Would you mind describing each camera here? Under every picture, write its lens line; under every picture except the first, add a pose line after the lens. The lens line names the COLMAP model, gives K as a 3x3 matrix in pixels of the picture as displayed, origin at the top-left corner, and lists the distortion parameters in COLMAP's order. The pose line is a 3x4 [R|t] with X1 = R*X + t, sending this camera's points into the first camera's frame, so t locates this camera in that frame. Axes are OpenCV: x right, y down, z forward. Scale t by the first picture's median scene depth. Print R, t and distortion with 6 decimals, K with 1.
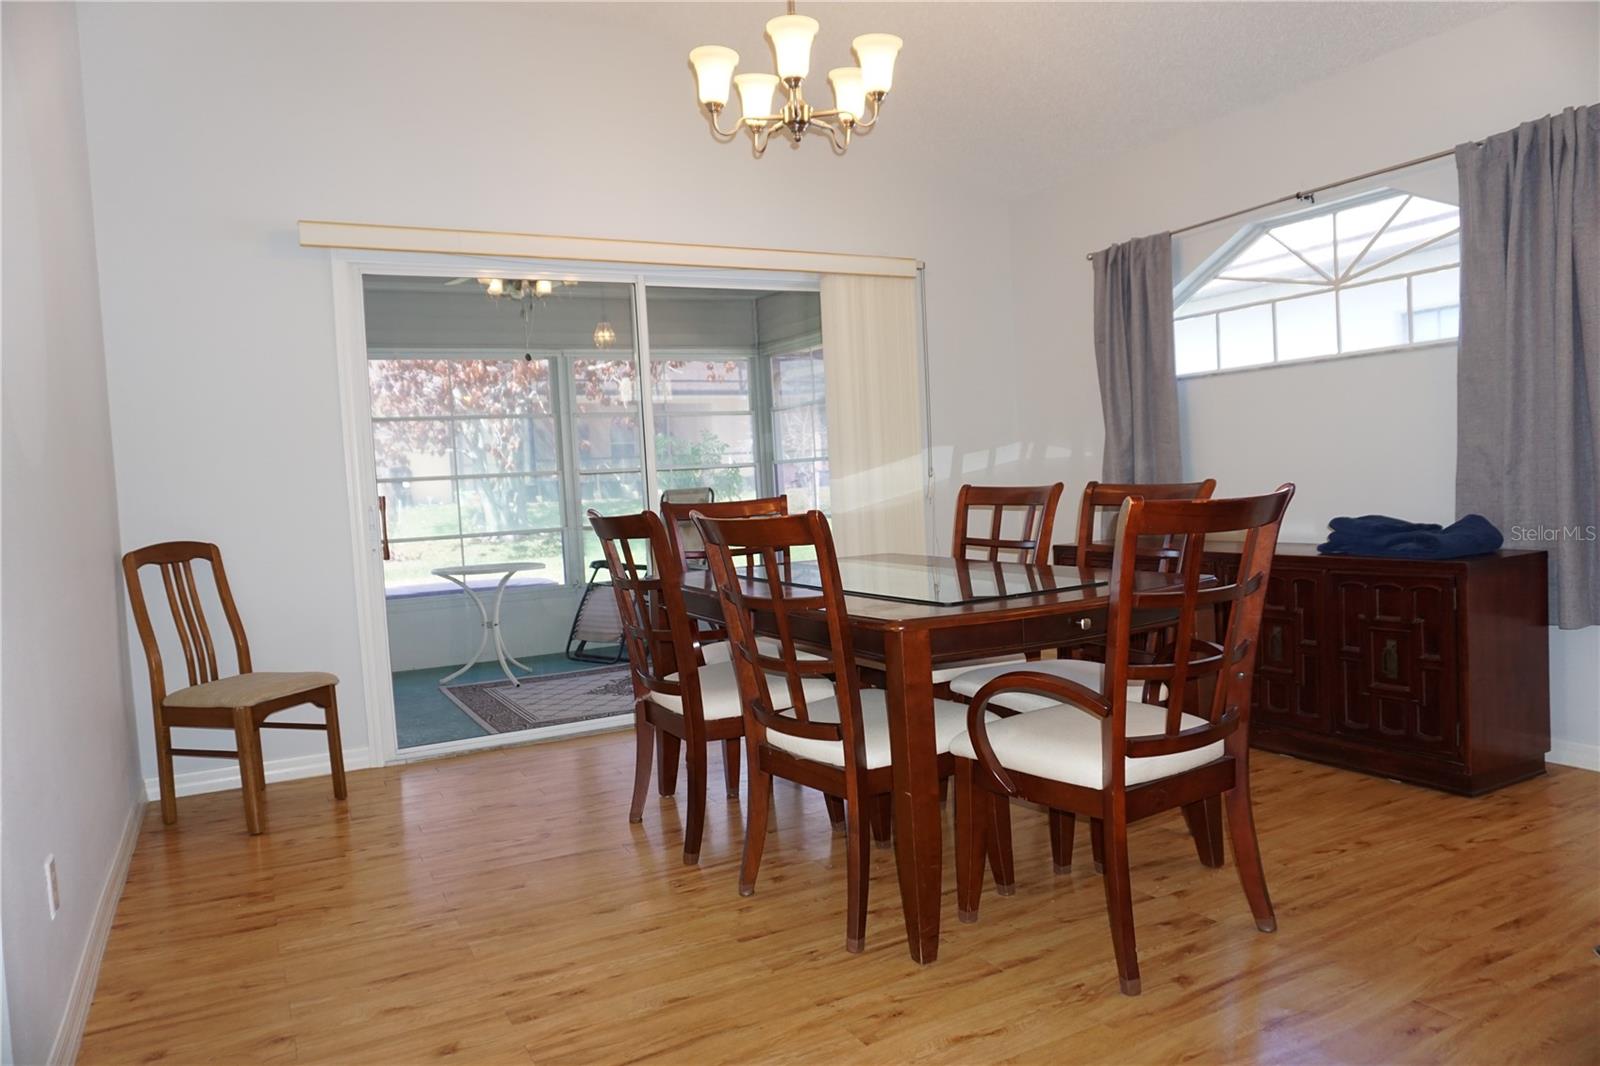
lens RADIAL K [[1065.0, 0, 797.6], [0, 1065.0, 536.9], [0, 0, 1]] dist [-0.044707, 0.034015]
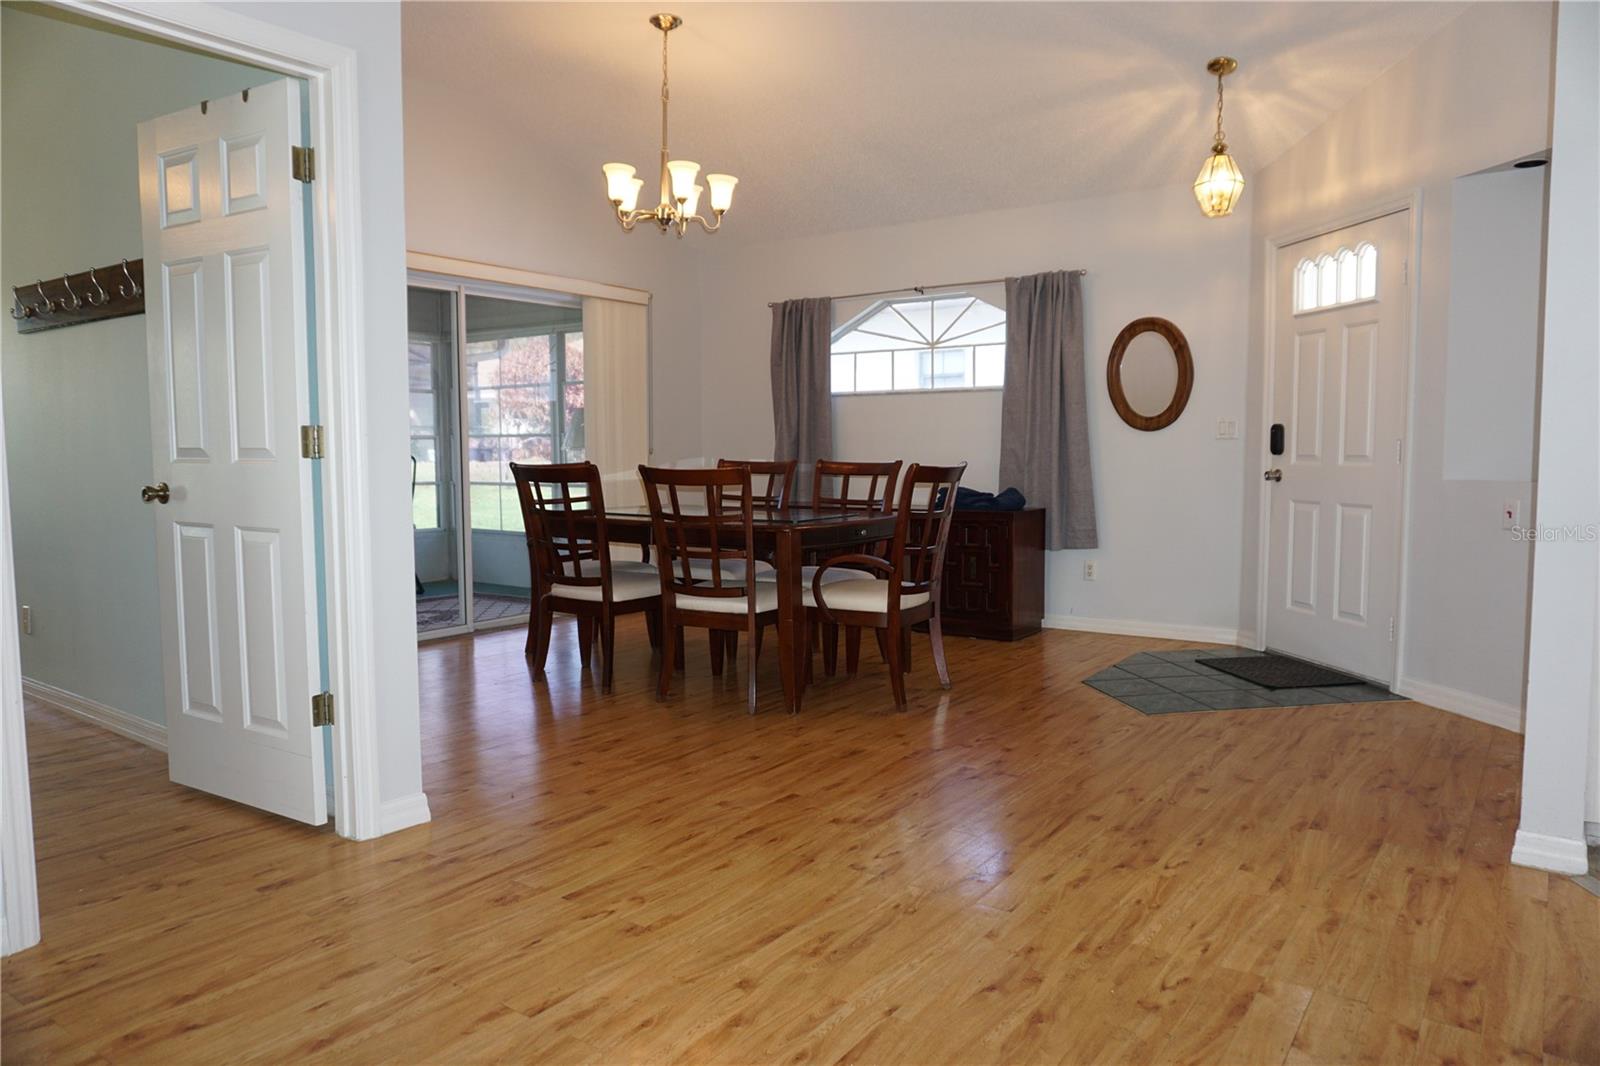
lens RADIAL K [[1083.7, 0, 800.0], [0, 1083.7, 533.0], [0, 0, 1]] dist [-0.000274, 0.003435]
pose [[0.892567, 0.012525, 0.450741, -0.494885], [-0.015444, 0.999877, 0.002798, 0.055470], [-0.450651, -0.009459, 0.892650, -0.470617]]
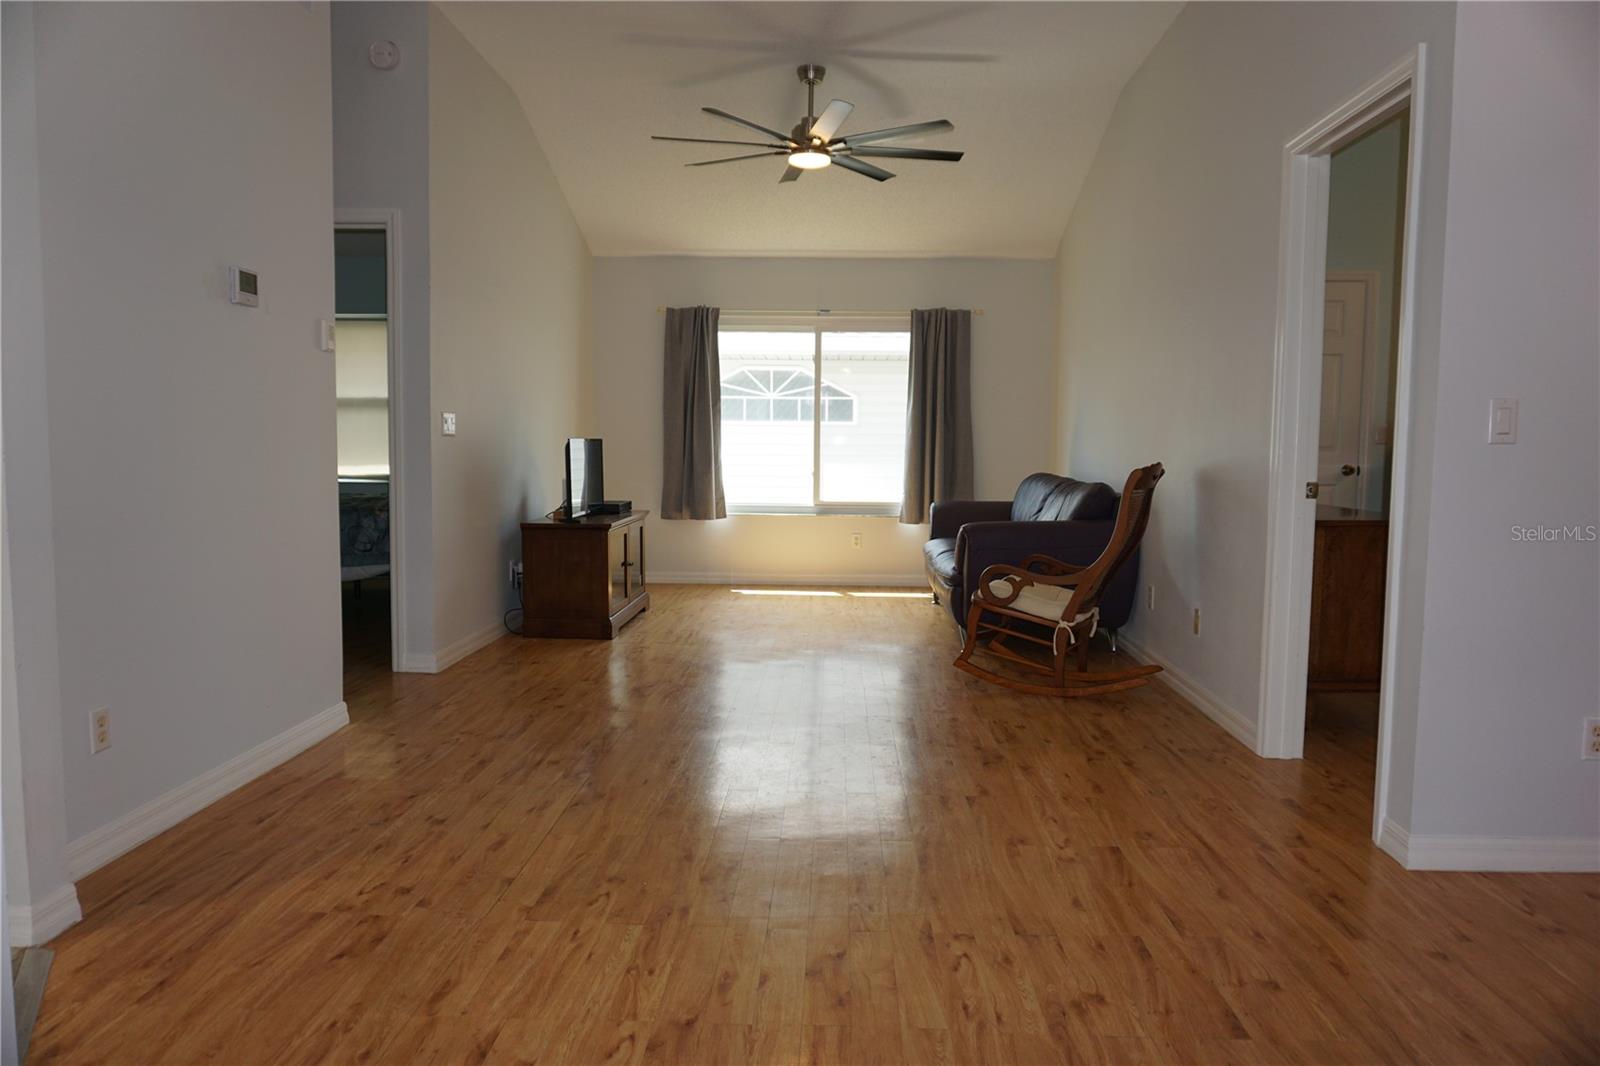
lens RADIAL K [[1065.0, 0, 797.6], [0, 1065.0, 536.9], [0, 0, 1]] dist [-0.044707, 0.034015]
pose [[-0.503572, 0.120120, -0.855562, 0.525907], [-0.032901, 0.986903, 0.157926, -0.052646], [0.863326, 0.107676, -0.493025, 0.454288]]
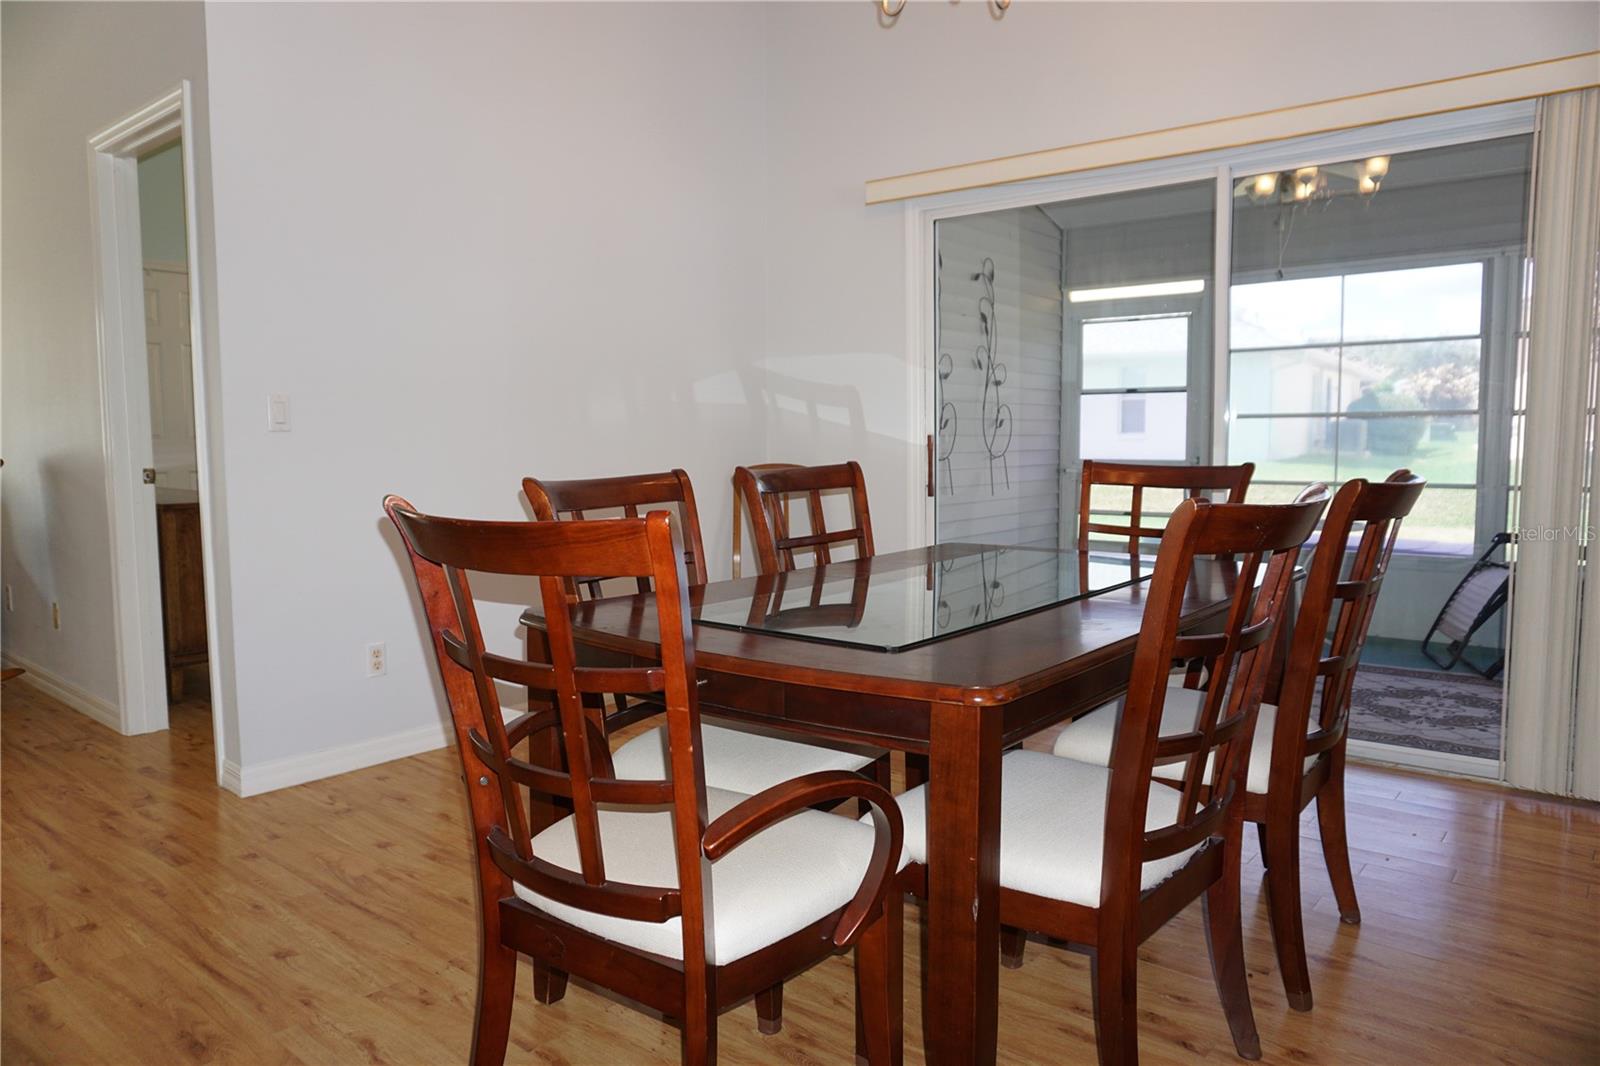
lens RADIAL K [[1078.4, 0, 766.8], [0, 1078.4, 537.0], [0, 0, 1]] dist [-0.022649, 0.022426]
pose [[0.358068, 0.137904, -0.923455, 0.651385], [-0.071809, 0.990171, 0.120024, -0.068242], [0.930930, 0.023336, 0.364451, 0.569180]]
